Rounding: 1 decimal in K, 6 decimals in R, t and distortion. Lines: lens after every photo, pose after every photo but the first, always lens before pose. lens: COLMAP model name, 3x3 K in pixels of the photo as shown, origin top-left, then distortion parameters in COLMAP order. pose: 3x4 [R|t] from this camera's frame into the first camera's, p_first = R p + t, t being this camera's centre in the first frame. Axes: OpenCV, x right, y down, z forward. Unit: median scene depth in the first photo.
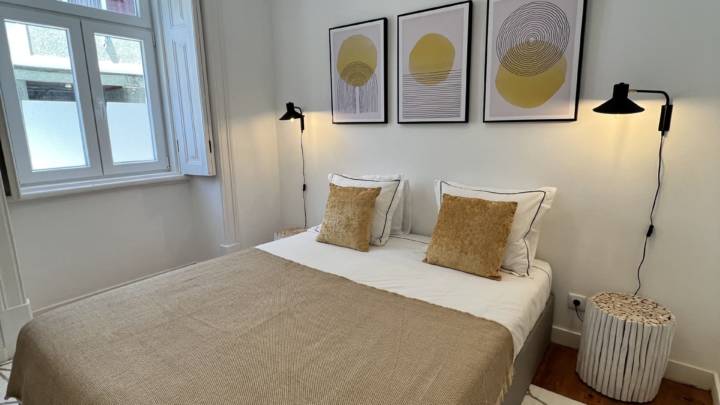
lens RADIAL K [[386.2, 0, 362.0], [0, 386.2, 200.1], [0, 0, 1]] dist [-0.000606, 0.001315]
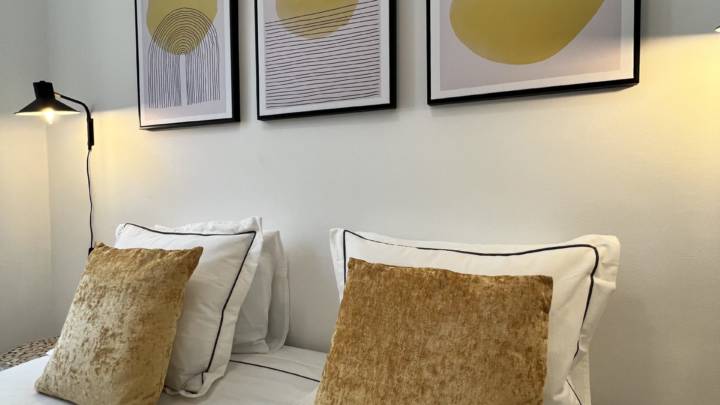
lens RADIAL K [[386.2, 0, 360.3], [0, 386.2, 201.2], [0, 0, 1]] dist [-0.000606, 0.001315]
pose [[0.974818, 0.001499, 0.222996, 0.124285], [0.034651, 0.986813, -0.158110, -0.011404], [-0.220293, 0.161856, 0.961912, 0.566219]]
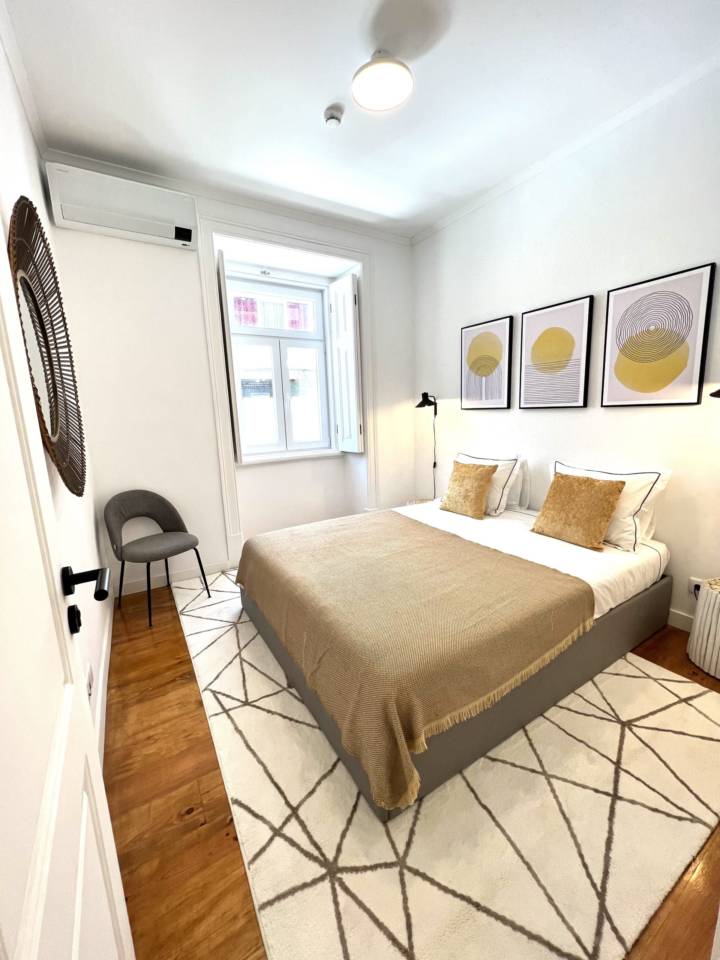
lens RADIAL K [[386.1, 0, 360.1], [0, 386.1, 478.6], [0, 0, 1]] dist [-0.002008, -0.000362]
pose [[0.931593, 0.046959, -0.360457, 0.084820], [-0.051138, 0.998689, -0.002059, 0.030389], [0.359887, 0.020351, 0.932774, -0.217910]]
